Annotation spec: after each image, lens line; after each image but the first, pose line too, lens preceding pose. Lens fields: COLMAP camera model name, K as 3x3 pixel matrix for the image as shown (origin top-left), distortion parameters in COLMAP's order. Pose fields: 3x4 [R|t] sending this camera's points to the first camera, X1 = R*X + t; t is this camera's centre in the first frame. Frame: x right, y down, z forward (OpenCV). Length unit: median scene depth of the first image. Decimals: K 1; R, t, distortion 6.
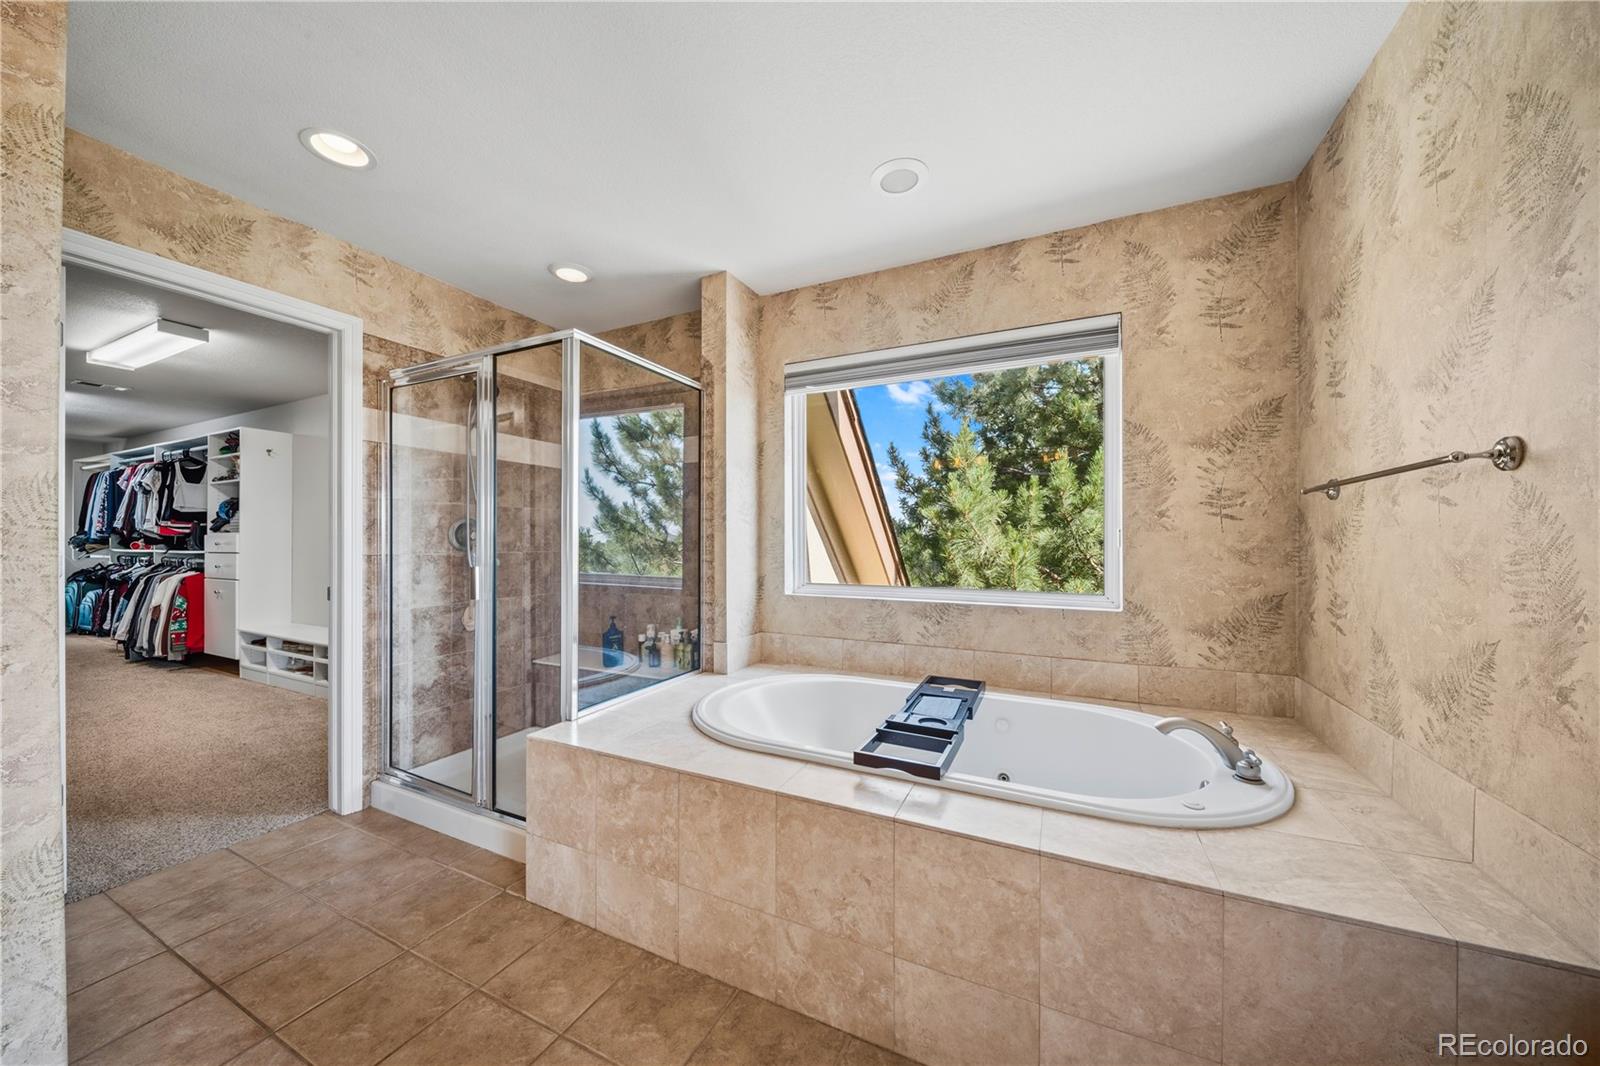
lens RADIAL K [[576.5, 0, 791.8], [0, 576.5, 536.8], [0, 0, 1]] dist [-0.004991, 0.001024]
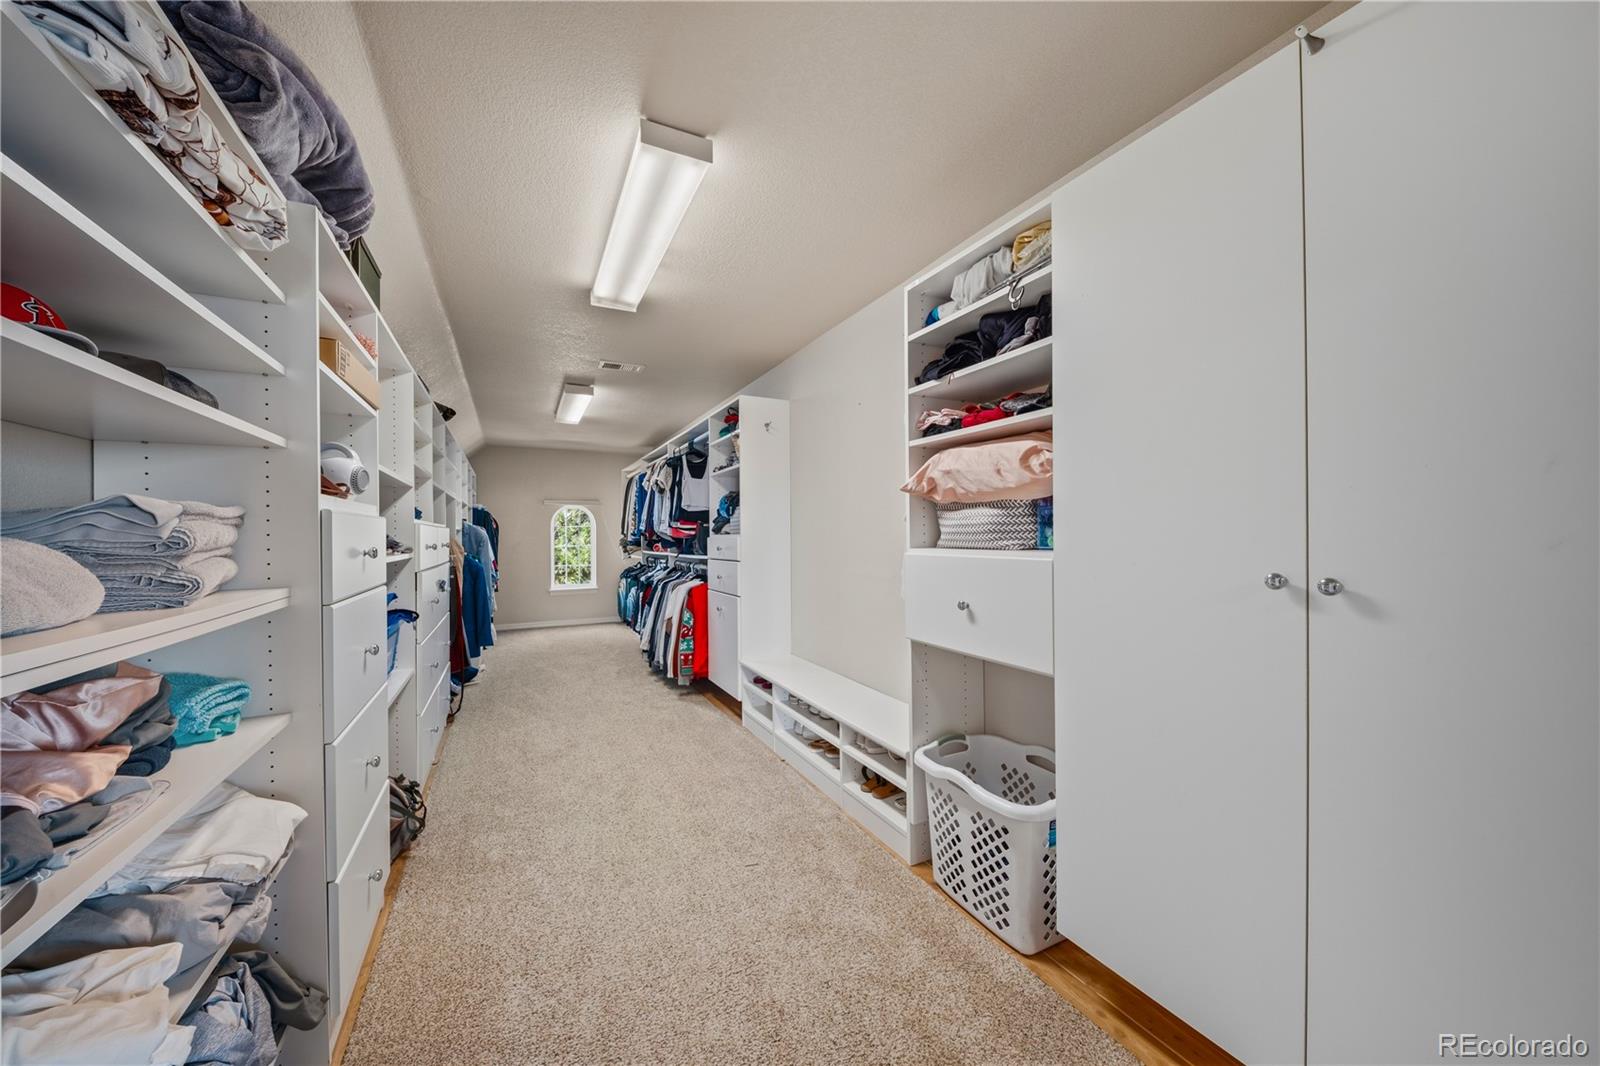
lens RADIAL K [[576.5, 0, 800.5], [0, 576.5, 534.9], [0, 0, 1]] dist [-0.004991, 0.001024]
pose [[0.806842, -0.007627, -0.590718, -0.402371], [0.010752, 0.999941, 0.001776, -0.006836], [0.590669, -0.007784, 0.806876, 0.388277]]
